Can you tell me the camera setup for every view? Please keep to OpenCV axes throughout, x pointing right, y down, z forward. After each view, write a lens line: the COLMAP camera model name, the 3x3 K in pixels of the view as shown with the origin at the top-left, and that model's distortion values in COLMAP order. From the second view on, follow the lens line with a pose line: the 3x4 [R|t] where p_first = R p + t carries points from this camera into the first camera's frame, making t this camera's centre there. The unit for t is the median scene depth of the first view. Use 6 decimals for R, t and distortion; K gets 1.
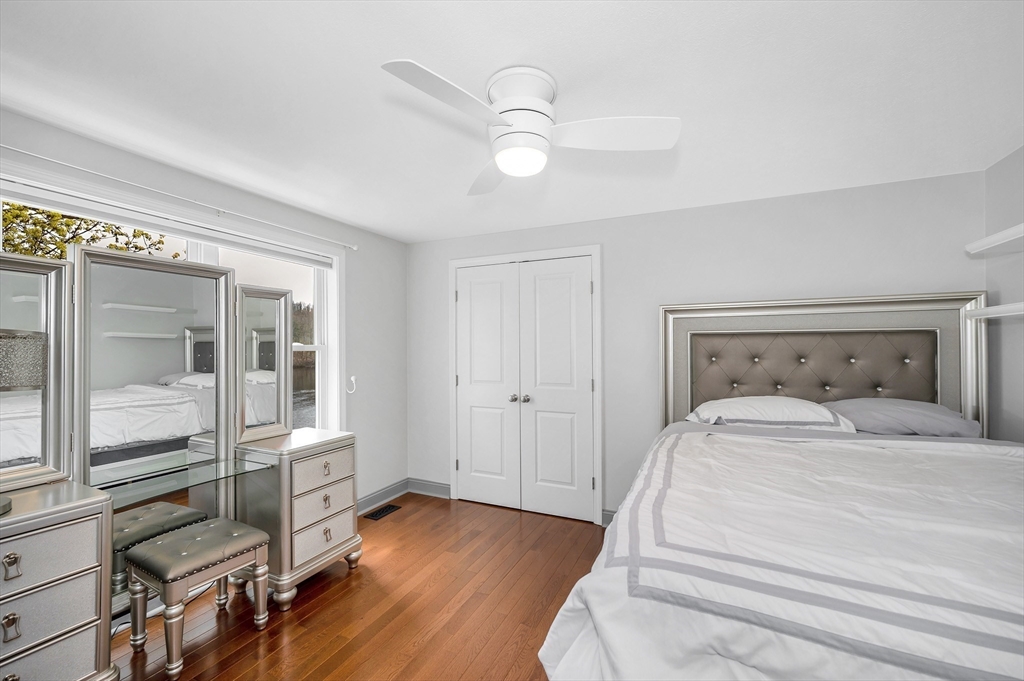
lens RADIAL K [[421.1, 0, 516.8], [0, 421.1, 340.8], [0, 0, 1]] dist [-0.004044, -0.000641]
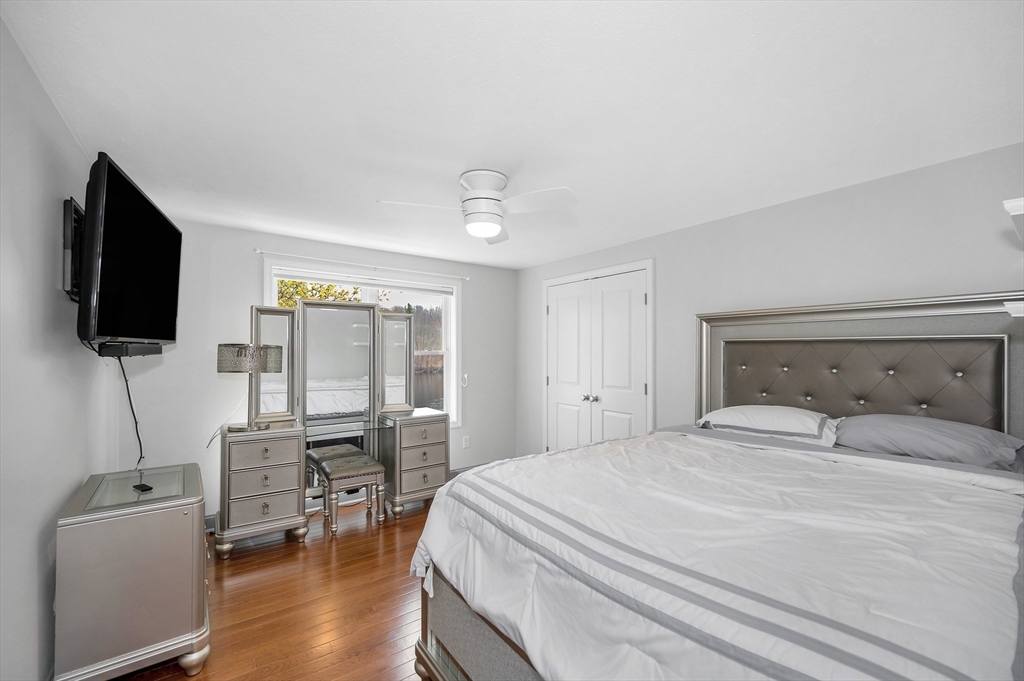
lens RADIAL K [[421.1, 0, 501.6], [0, 421.1, 346.5], [0, 0, 1]] dist [-0.004044, -0.000641]
pose [[0.871752, -0.000246, -0.489948, 0.538717], [0.002853, 0.999985, 0.004575, -0.014488], [0.489940, -0.005386, 0.871740, -0.178498]]
